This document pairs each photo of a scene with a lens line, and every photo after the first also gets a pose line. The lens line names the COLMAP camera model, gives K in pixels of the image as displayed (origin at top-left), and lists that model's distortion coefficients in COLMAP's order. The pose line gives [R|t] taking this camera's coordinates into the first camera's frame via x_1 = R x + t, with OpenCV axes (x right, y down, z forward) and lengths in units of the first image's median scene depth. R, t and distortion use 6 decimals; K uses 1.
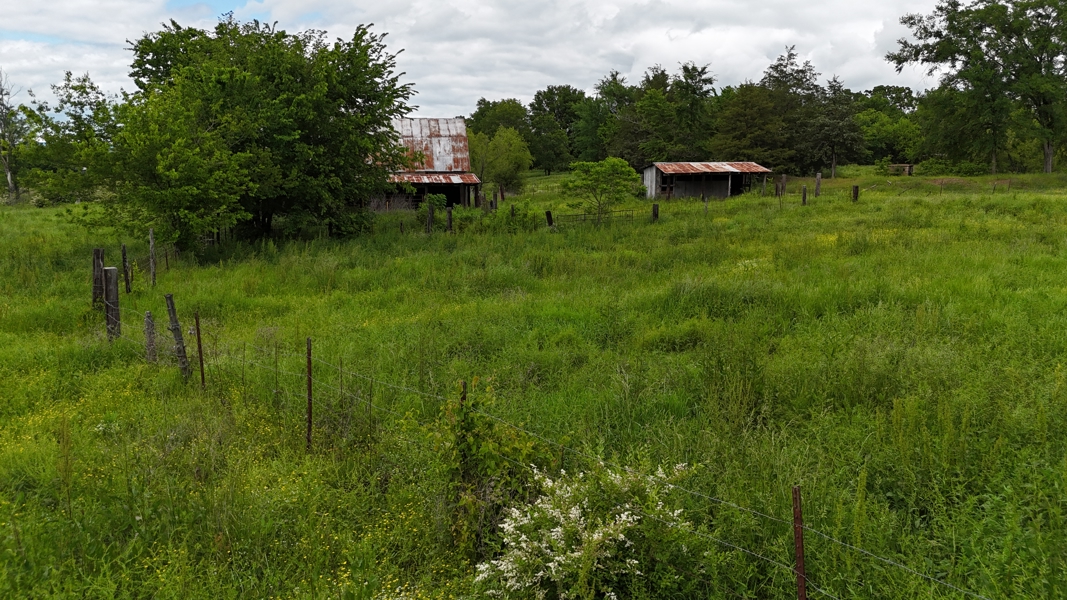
lens RADIAL K [[771.0, 0, 540.8], [0, 771.0, 306.4], [0, 0, 1]] dist [0.077621, -0.081691]
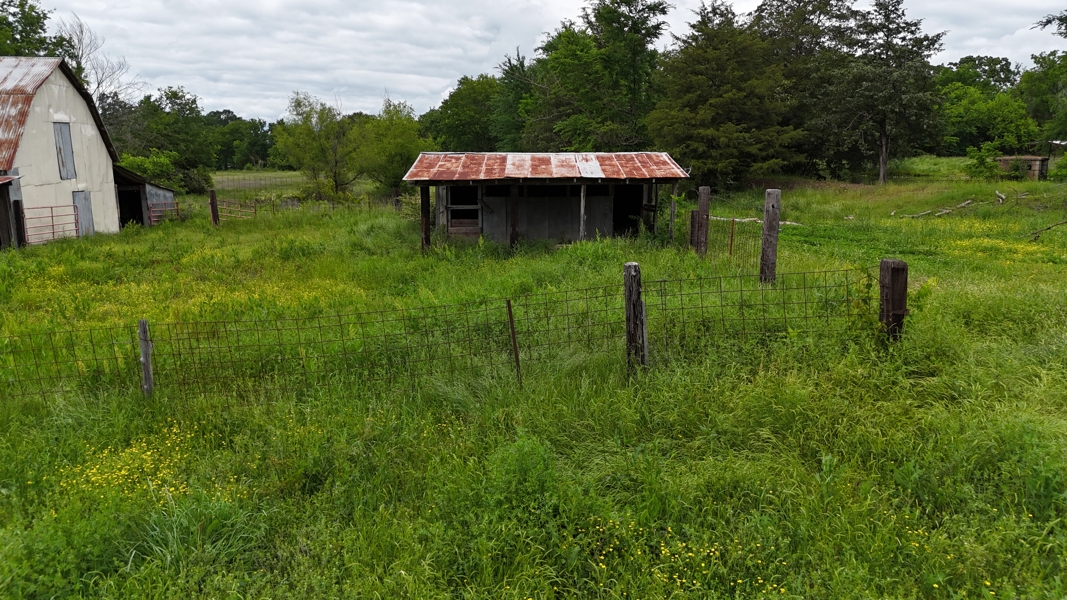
lens RADIAL K [[771.0, 0, 531.4], [0, 771.0, 304.7], [0, 0, 1]] dist [0.077621, -0.081691]
pose [[0.995729, 0.016414, -0.090856, 0.195730], [-0.015659, 0.999837, 0.009015, -0.086757], [0.090989, -0.007553, 0.995823, 0.470387]]
